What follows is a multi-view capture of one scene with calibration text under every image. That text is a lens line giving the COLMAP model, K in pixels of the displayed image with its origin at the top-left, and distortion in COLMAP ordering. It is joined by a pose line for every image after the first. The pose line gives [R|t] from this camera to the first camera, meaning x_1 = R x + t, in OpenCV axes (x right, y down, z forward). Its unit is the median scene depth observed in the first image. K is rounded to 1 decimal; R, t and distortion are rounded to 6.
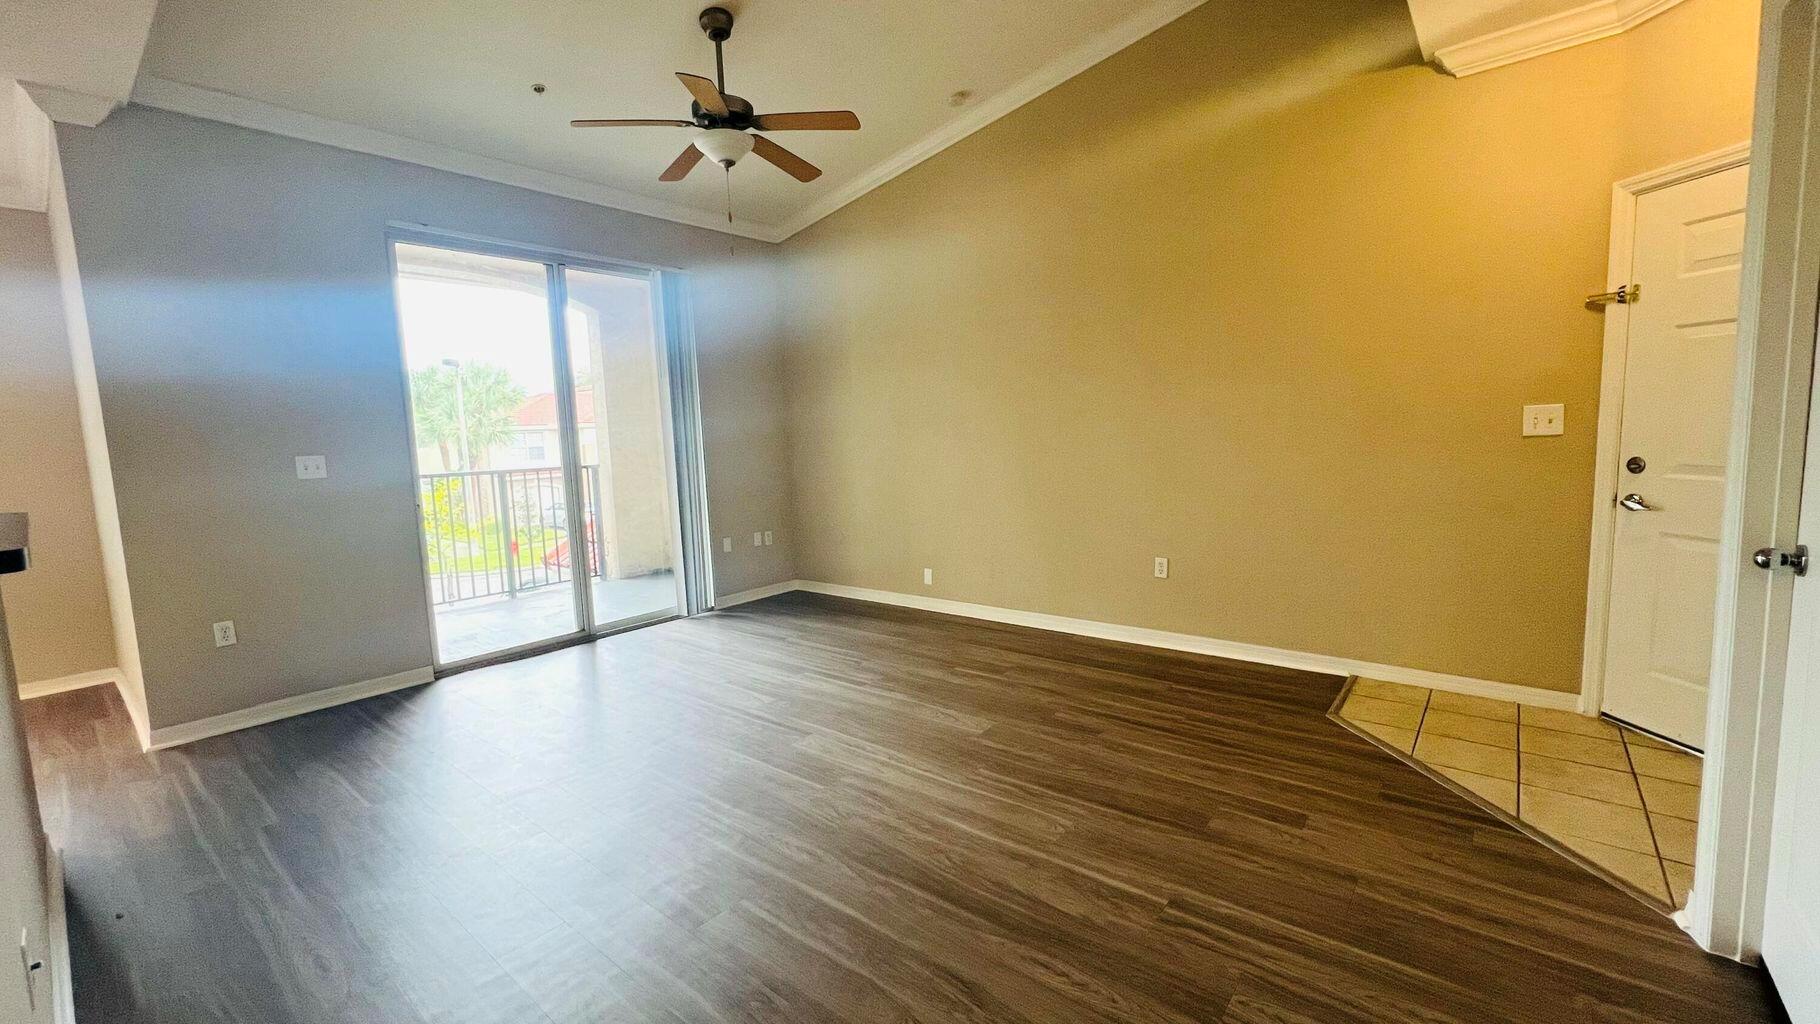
lens RADIAL K [[730.1, 0, 904.4], [0, 730.1, 506.9], [0, 0, 1]] dist [-0.000506, 0.000713]
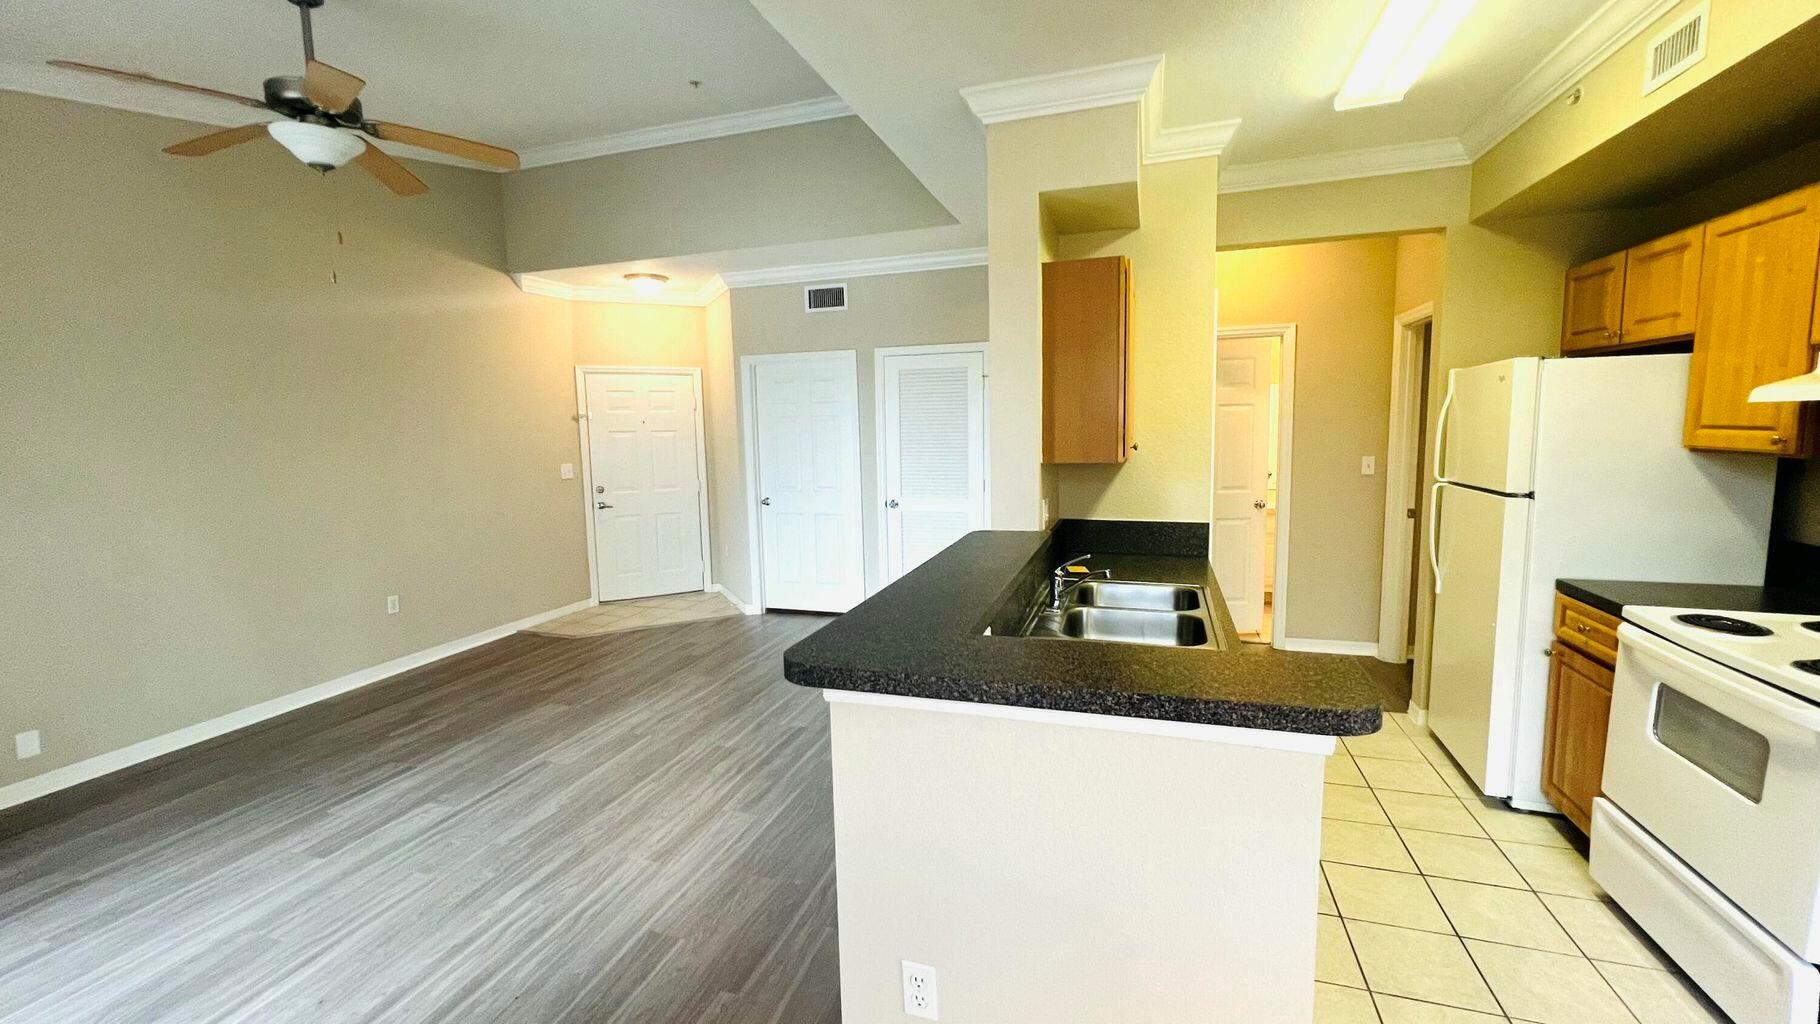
lens RADIAL K [[730.1, 0, 904.4], [0, 730.1, 506.9], [0, 0, 1]] dist [-0.000506, 0.000713]
pose [[-0.366605, -0.055010, 0.928749, -1.181575], [0.137683, 0.984051, 0.112634, -0.102902], [-0.920133, 0.169165, -0.353184, 0.736703]]
